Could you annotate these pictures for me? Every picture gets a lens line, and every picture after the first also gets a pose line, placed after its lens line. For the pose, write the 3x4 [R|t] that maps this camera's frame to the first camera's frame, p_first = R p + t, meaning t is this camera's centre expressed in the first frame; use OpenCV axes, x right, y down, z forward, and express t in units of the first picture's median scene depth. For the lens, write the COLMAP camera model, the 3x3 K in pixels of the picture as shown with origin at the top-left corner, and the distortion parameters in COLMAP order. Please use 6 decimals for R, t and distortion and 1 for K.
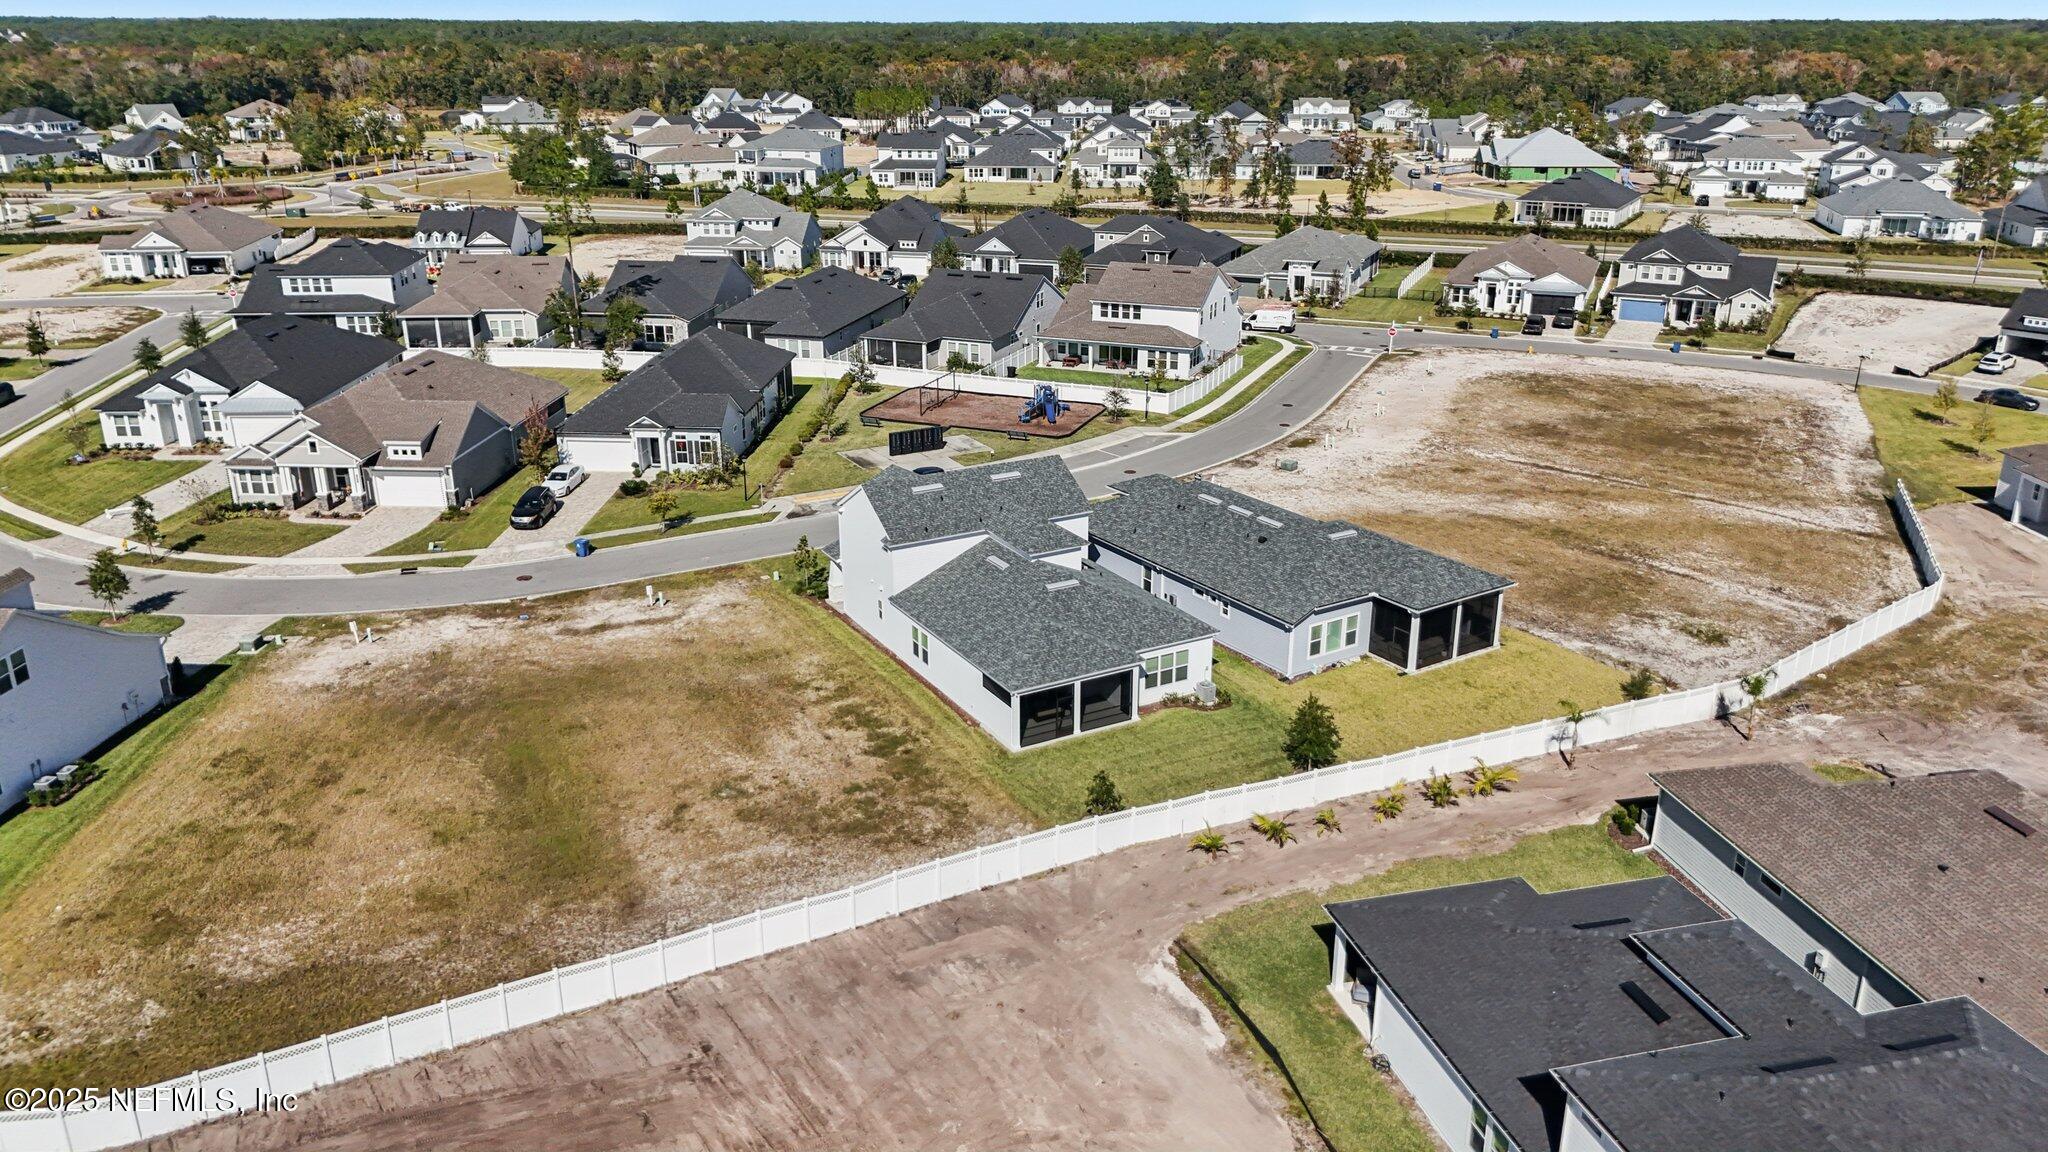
lens RADIAL K [[1455.3, 0, 1024.0], [0, 1455.3, 576.0], [0, 0, 1]] dist [0.079482, -0.107066]
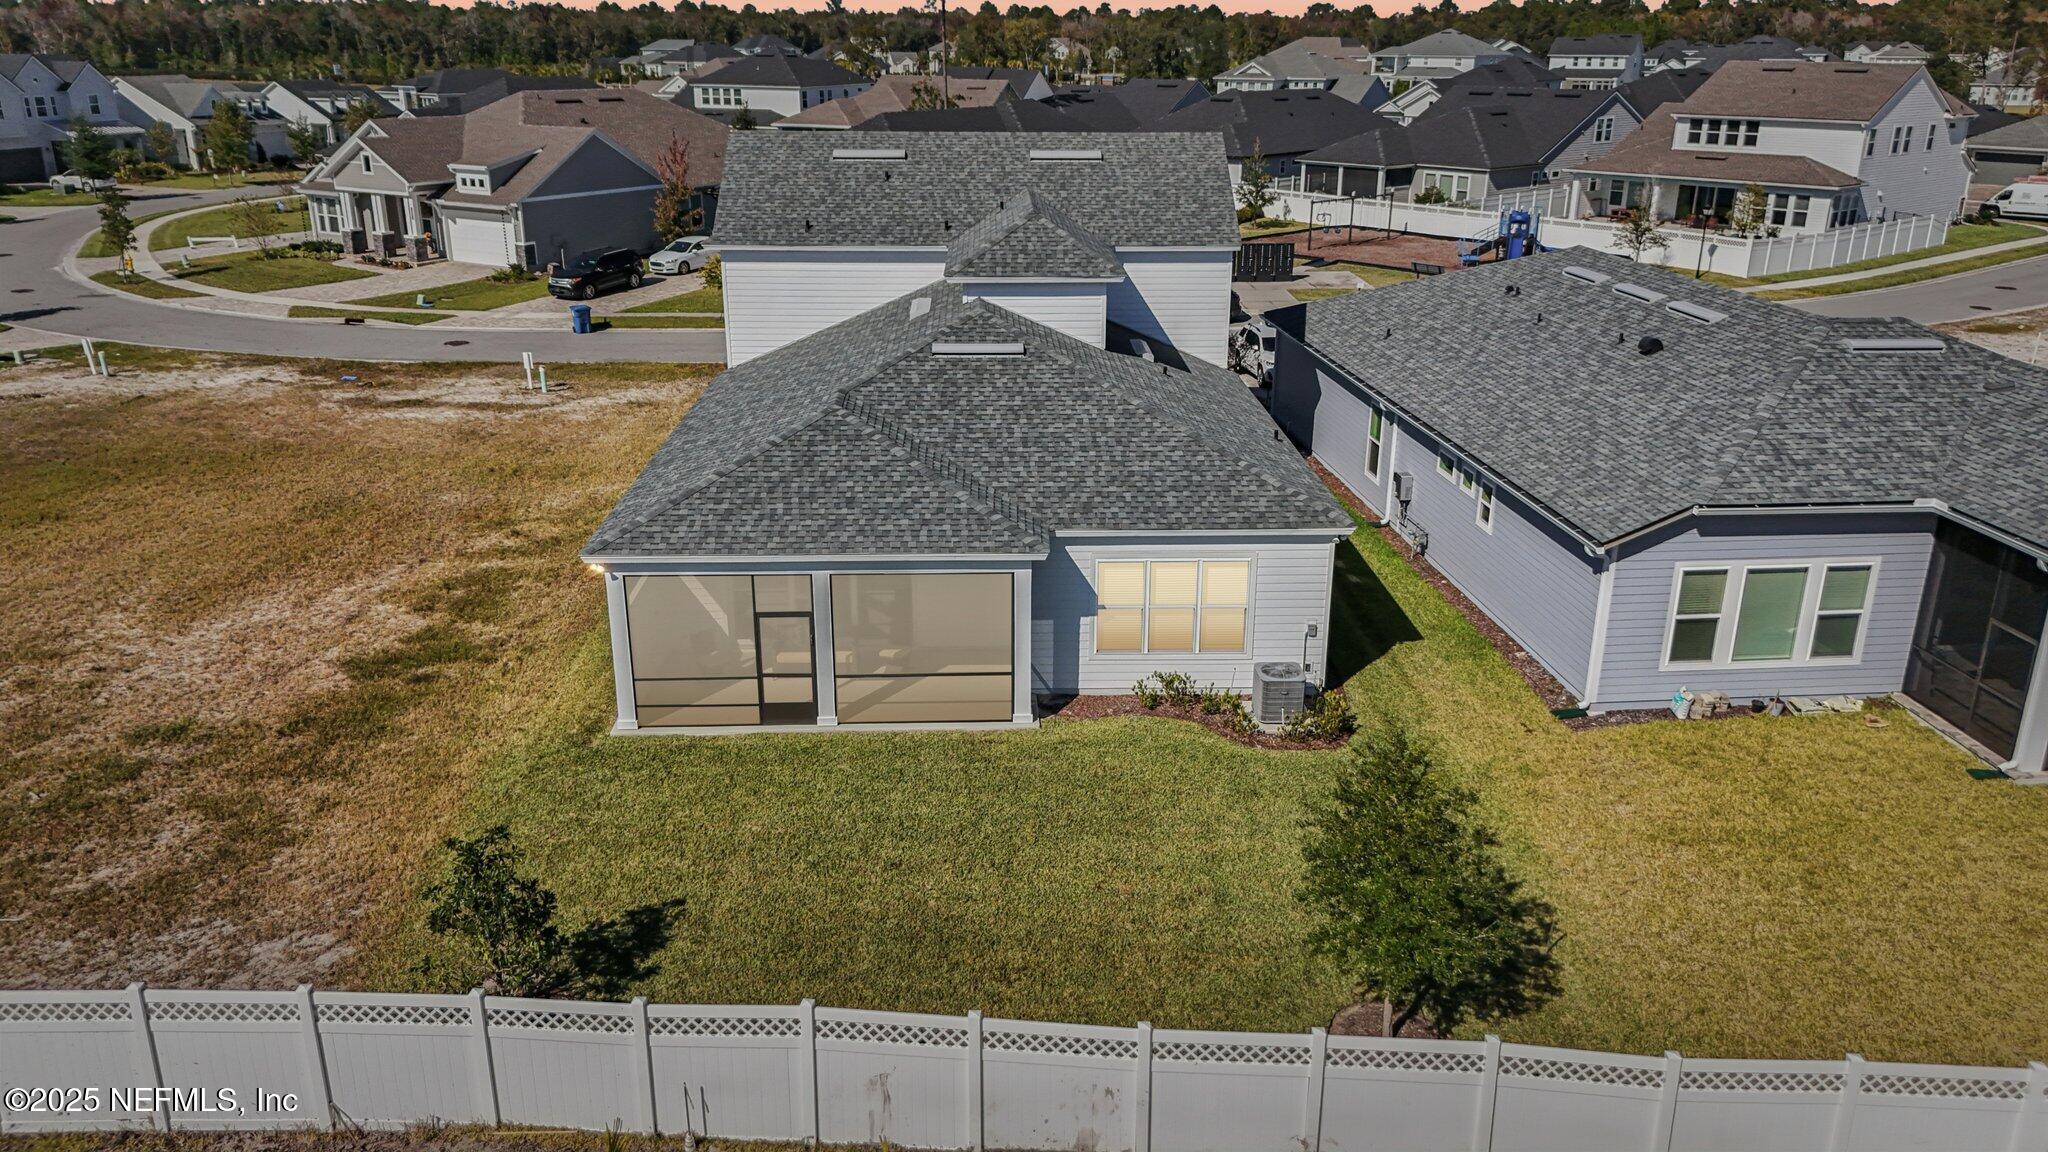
lens RADIAL K [[1495.9, 0, 1032.5], [0, 1495.9, 580.5], [0, 0, 1]] dist [0.051219, -0.057663]
pose [[0.889835, 0.160123, -0.427265, 0.206589], [-0.161811, 0.986282, 0.032628, 0.048573], [0.426628, 0.040103, 0.903538, 0.622490]]
